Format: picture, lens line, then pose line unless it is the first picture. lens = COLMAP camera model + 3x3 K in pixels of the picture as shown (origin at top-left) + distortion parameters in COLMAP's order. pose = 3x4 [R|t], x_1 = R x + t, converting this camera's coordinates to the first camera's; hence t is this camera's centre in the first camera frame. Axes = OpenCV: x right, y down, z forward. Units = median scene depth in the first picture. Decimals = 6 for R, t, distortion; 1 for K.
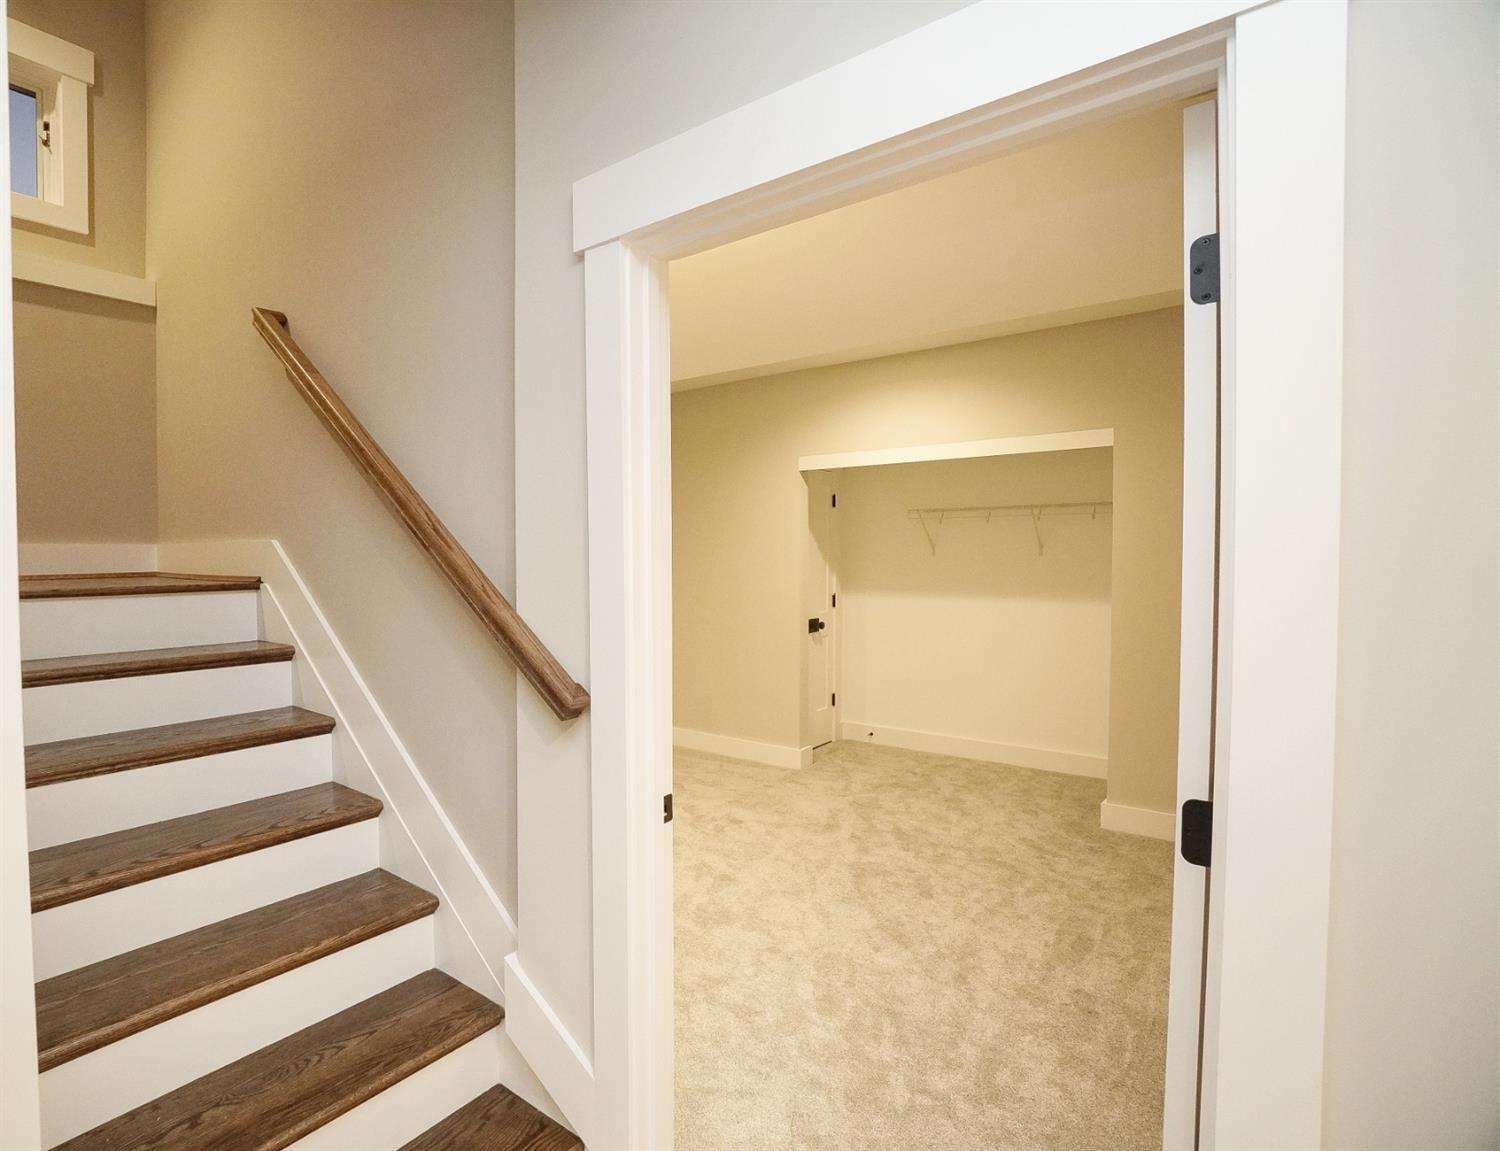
lens RADIAL K [[755.8, 0, 744.8], [0, 755.8, 571.8], [0, 0, 1]] dist [0.005052, -0.000435]
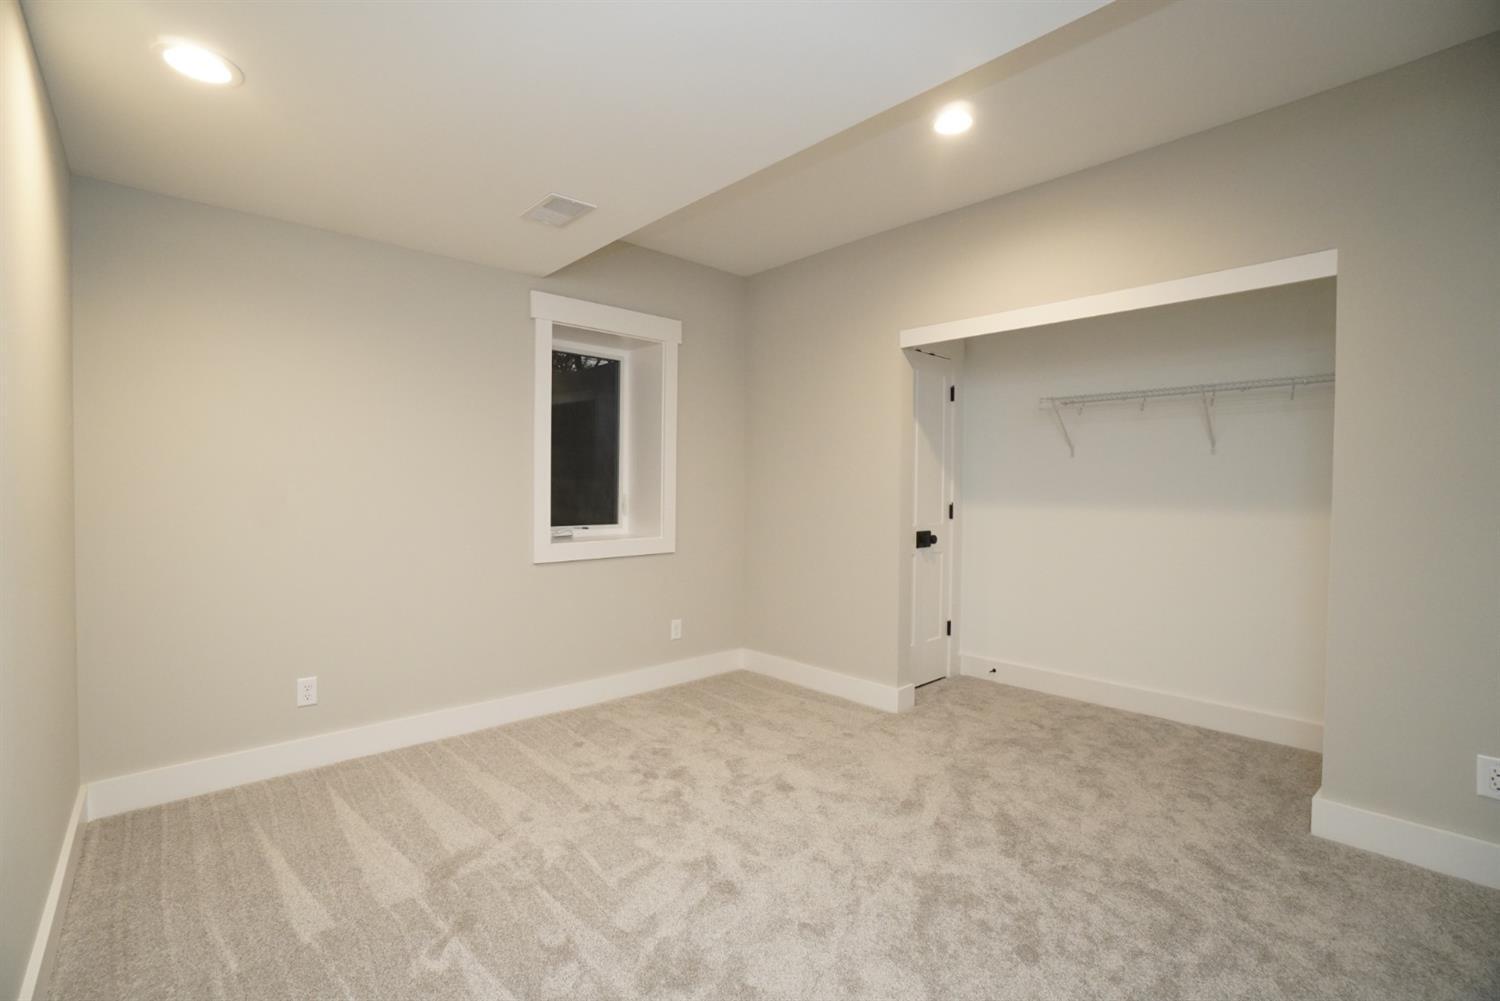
lens RADIAL K [[681.8, 0, 824.9], [0, 681.8, 503.7], [0, 0, 1]] dist [-0.003975, 0.002948]
pose [[0.992047, 0.014094, -0.125078, 0.106998], [-0.014577, 0.999889, -0.002952, 0.049543], [0.125022, 0.004752, 0.992143, 0.328712]]
